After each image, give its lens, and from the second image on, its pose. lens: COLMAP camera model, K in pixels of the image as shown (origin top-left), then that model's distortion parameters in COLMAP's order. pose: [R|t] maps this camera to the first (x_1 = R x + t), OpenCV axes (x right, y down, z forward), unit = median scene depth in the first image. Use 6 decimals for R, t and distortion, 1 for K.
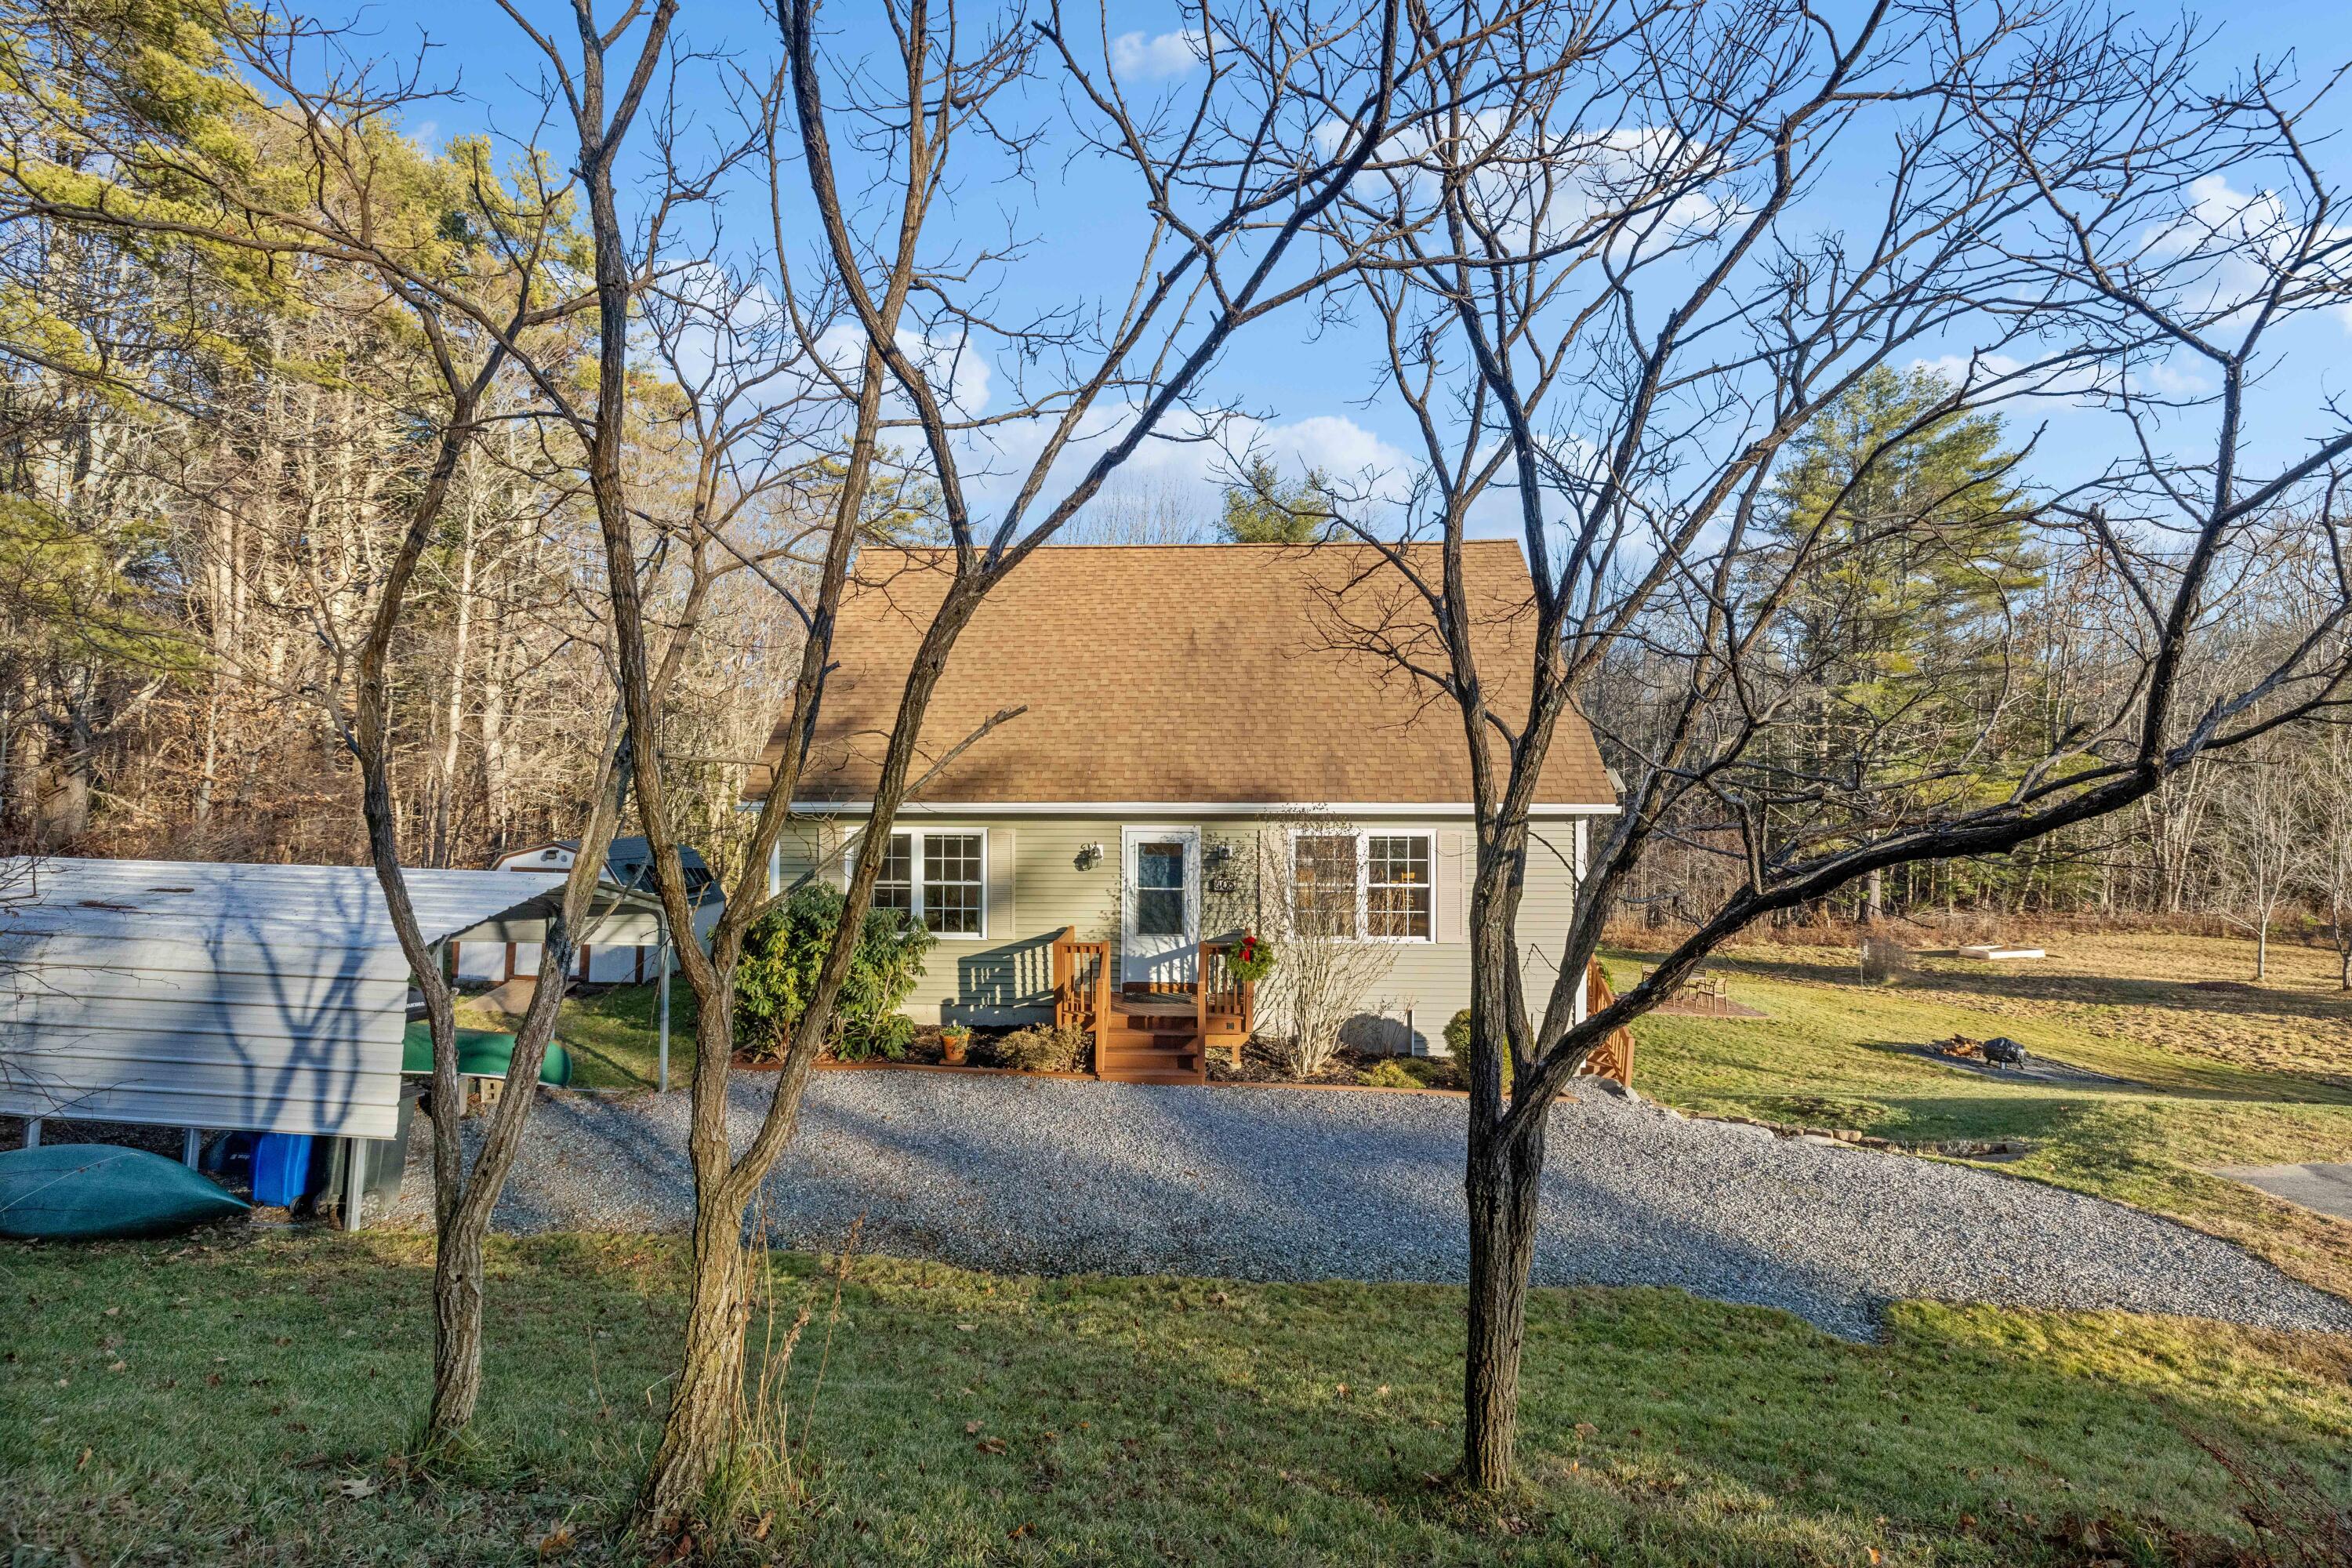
lens RADIAL K [[1000.0, 0, 1173.1], [0, 1000.0, 782.5], [0, 0, 1]] dist [-0.001002, 0.000444]
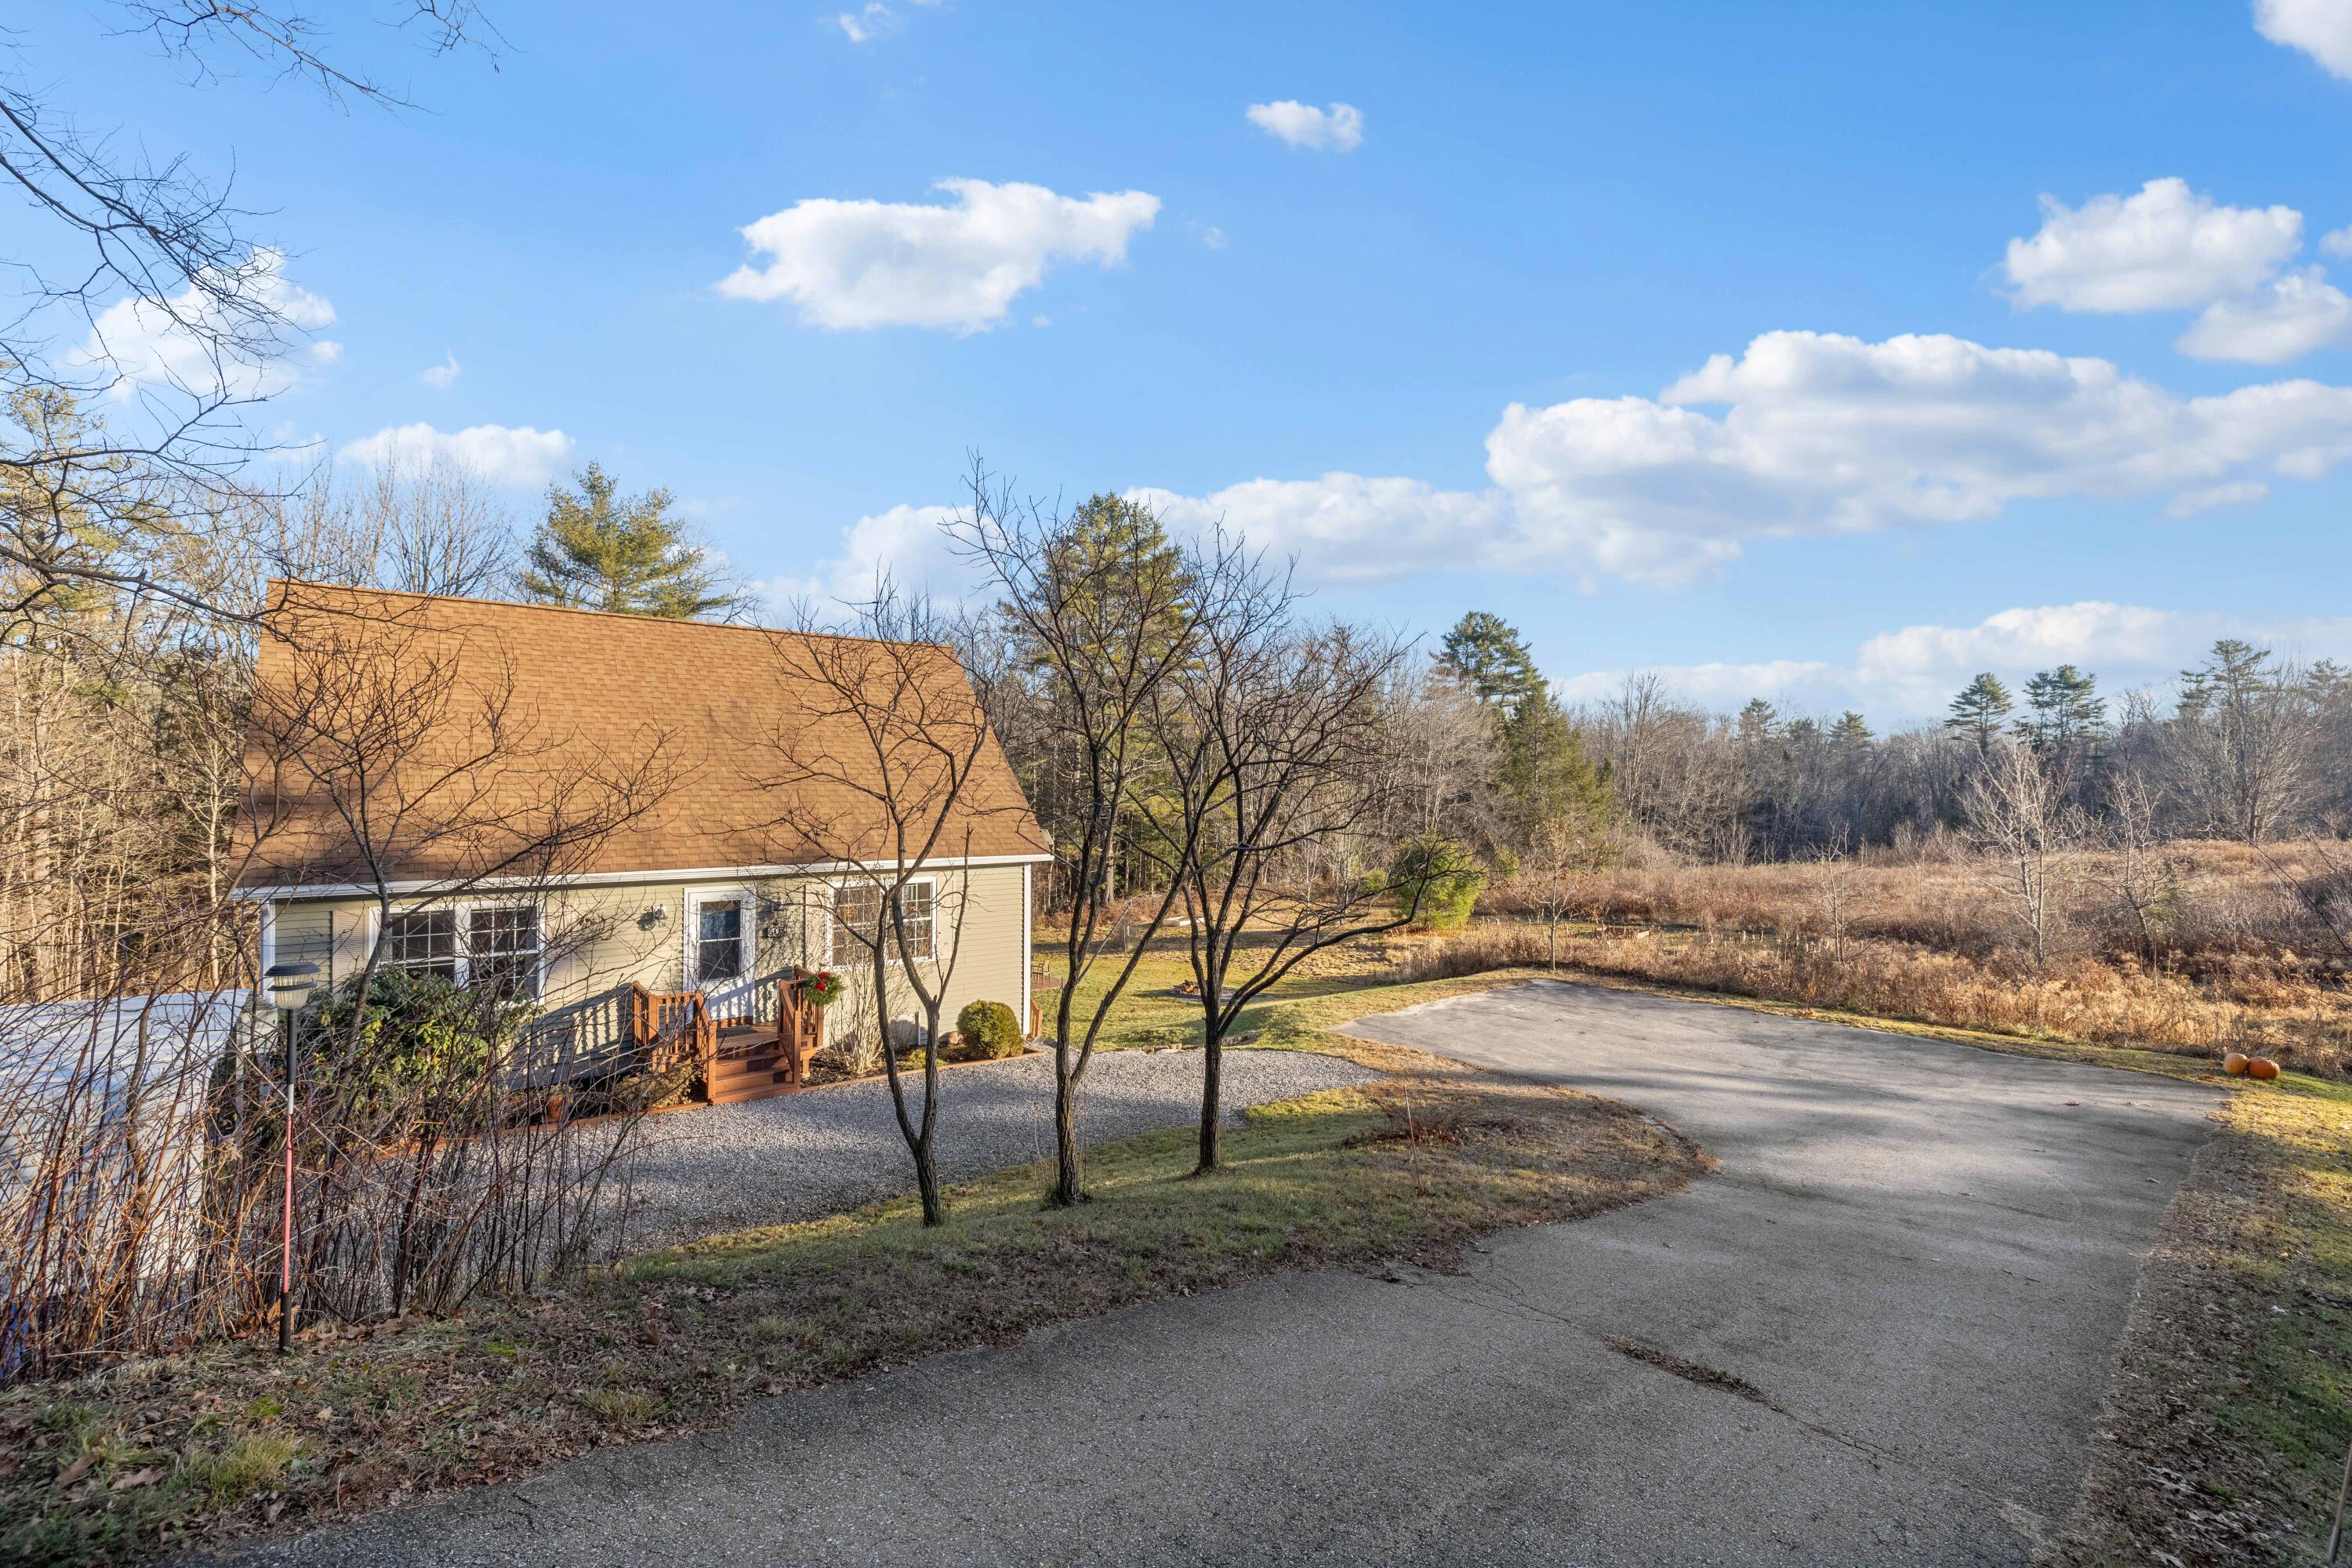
lens RADIAL K [[1000.0, 0, 1173.1], [0, 1000.0, 782.5], [0, 0, 1]] dist [-0.001002, 0.000444]
pose [[0.754917, 0.004275, 0.655806, -0.385861], [-0.004540, 0.999989, -0.001292, -0.080531], [-0.655804, -0.002002, 0.754928, -0.240391]]
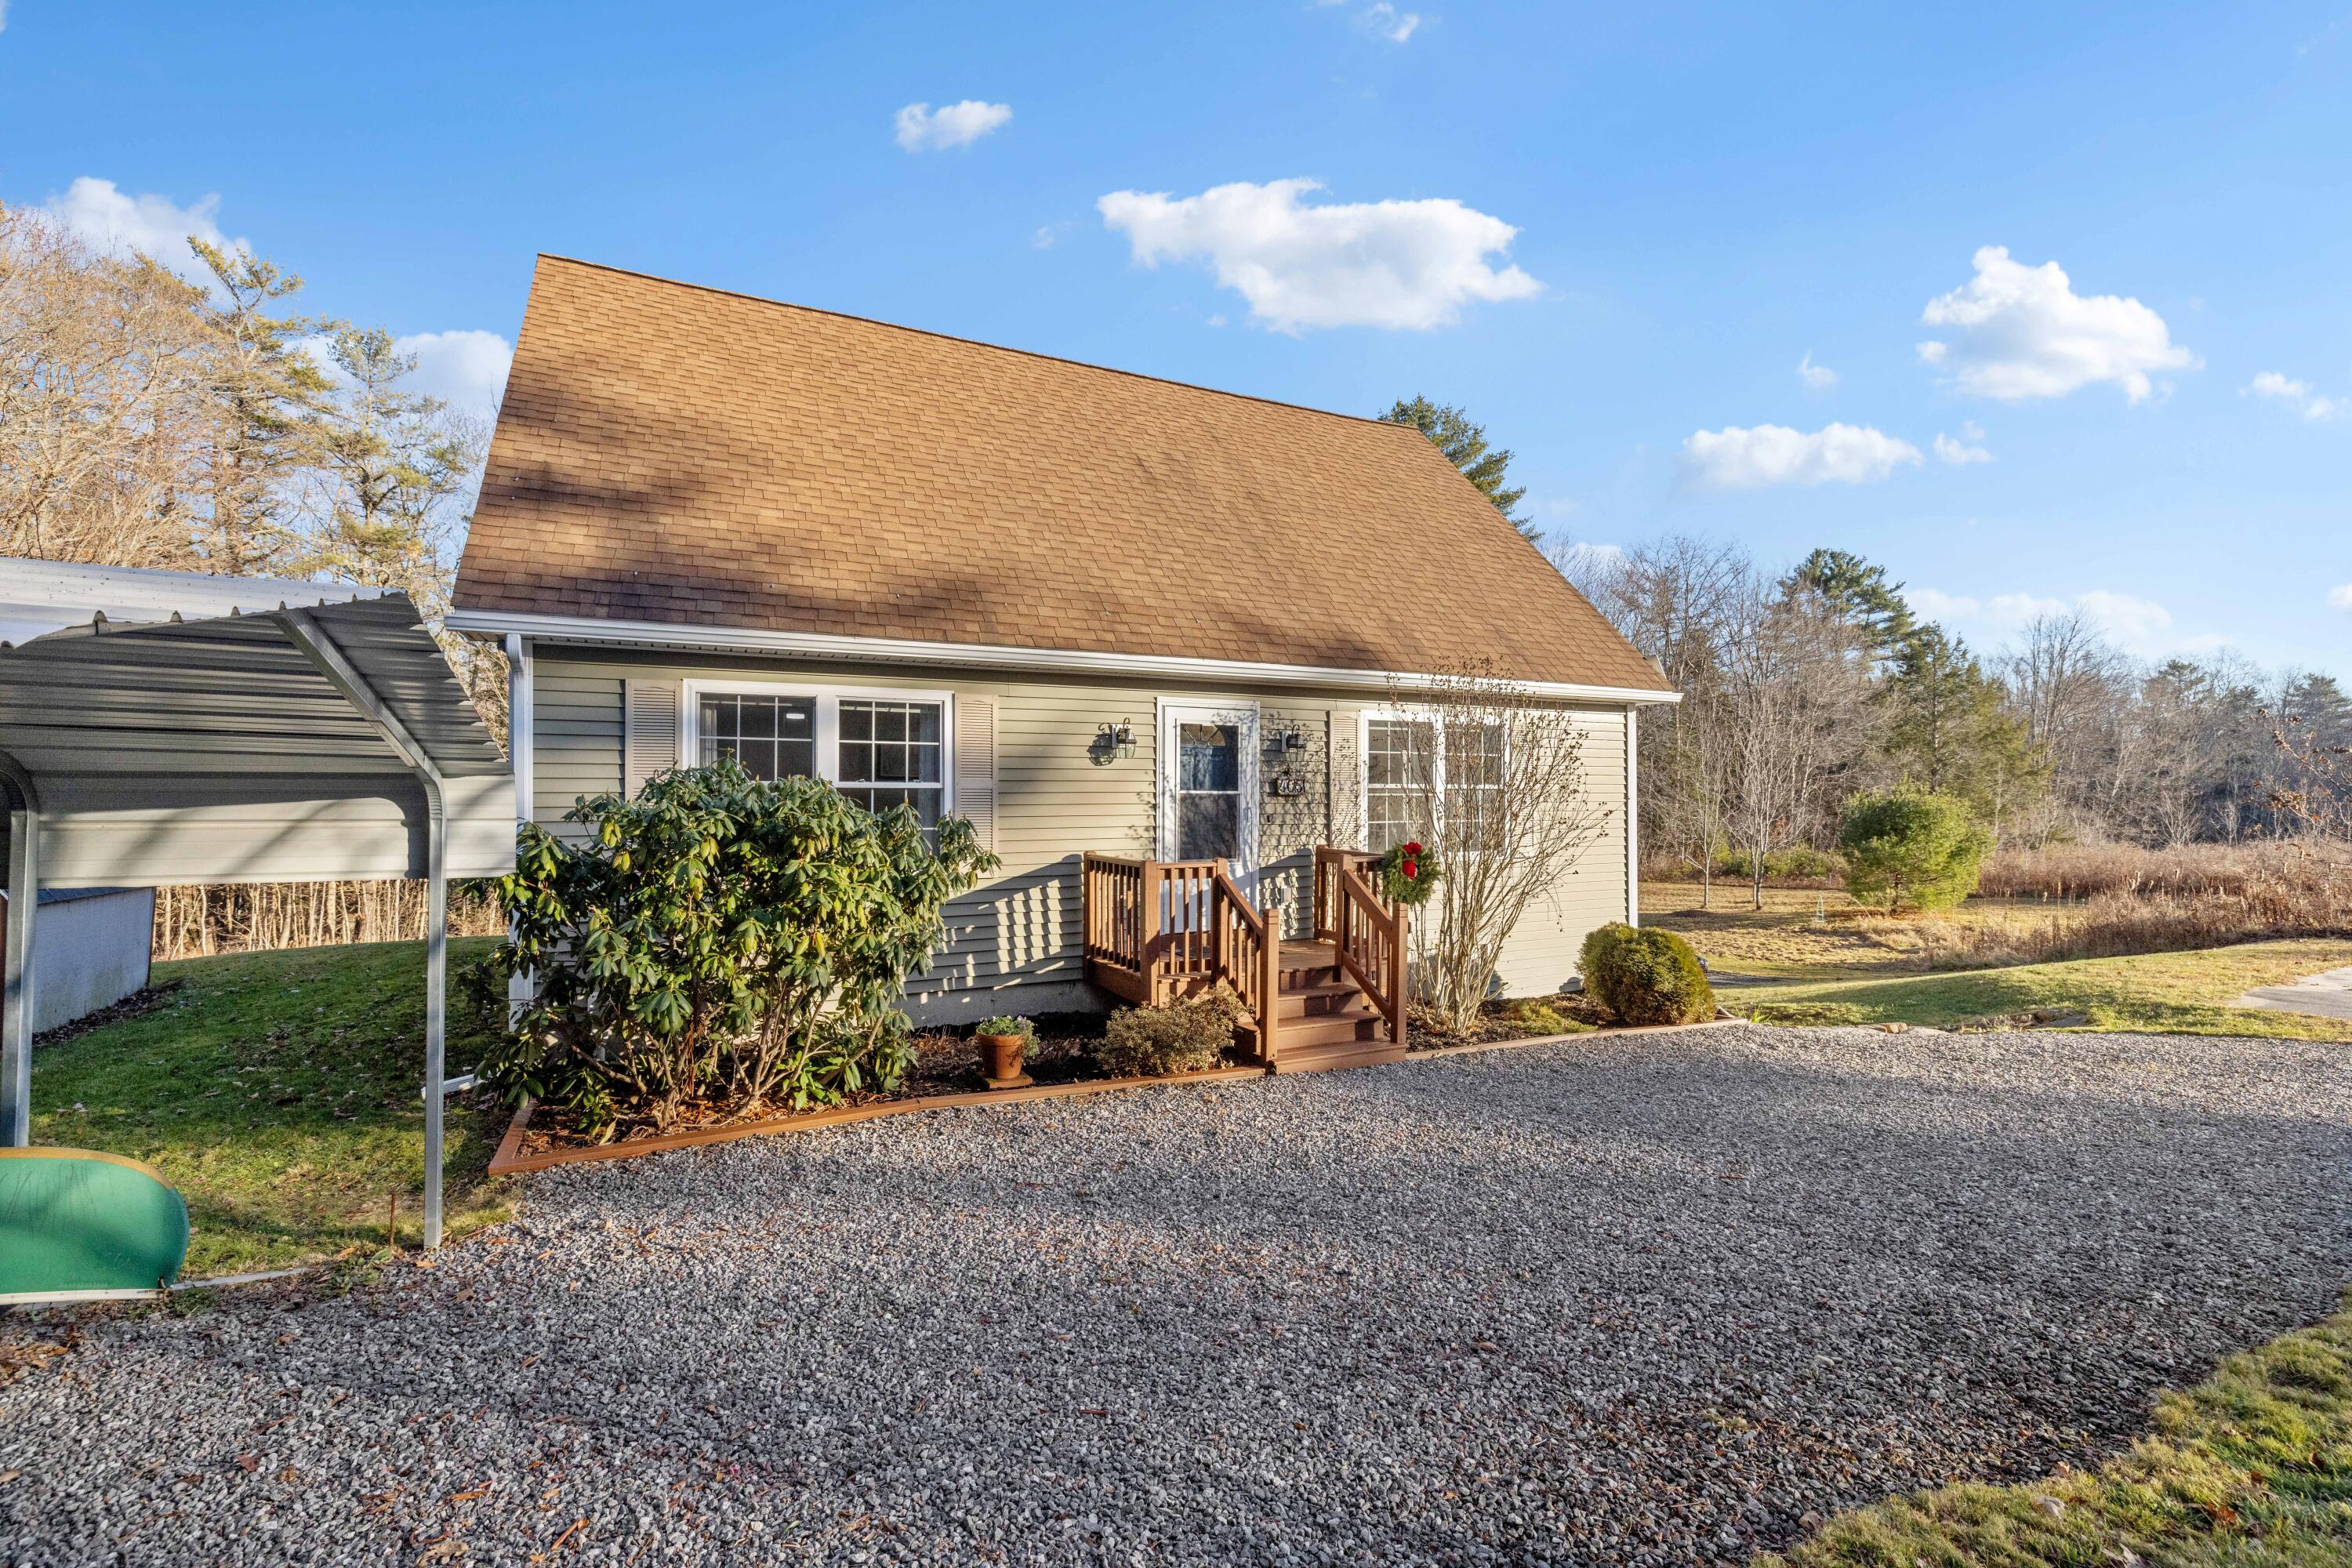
lens RADIAL K [[1009.2, 0, 1154.7], [0, 1009.2, 785.2], [0, 0, 1]] dist [0.000490, 0.000717]
pose [[0.876816, 0.002605, 0.480820, -0.376125], [0.001927, 0.999958, -0.008931, 0.108335], [-0.480823, 0.008757, 0.876774, 0.422216]]
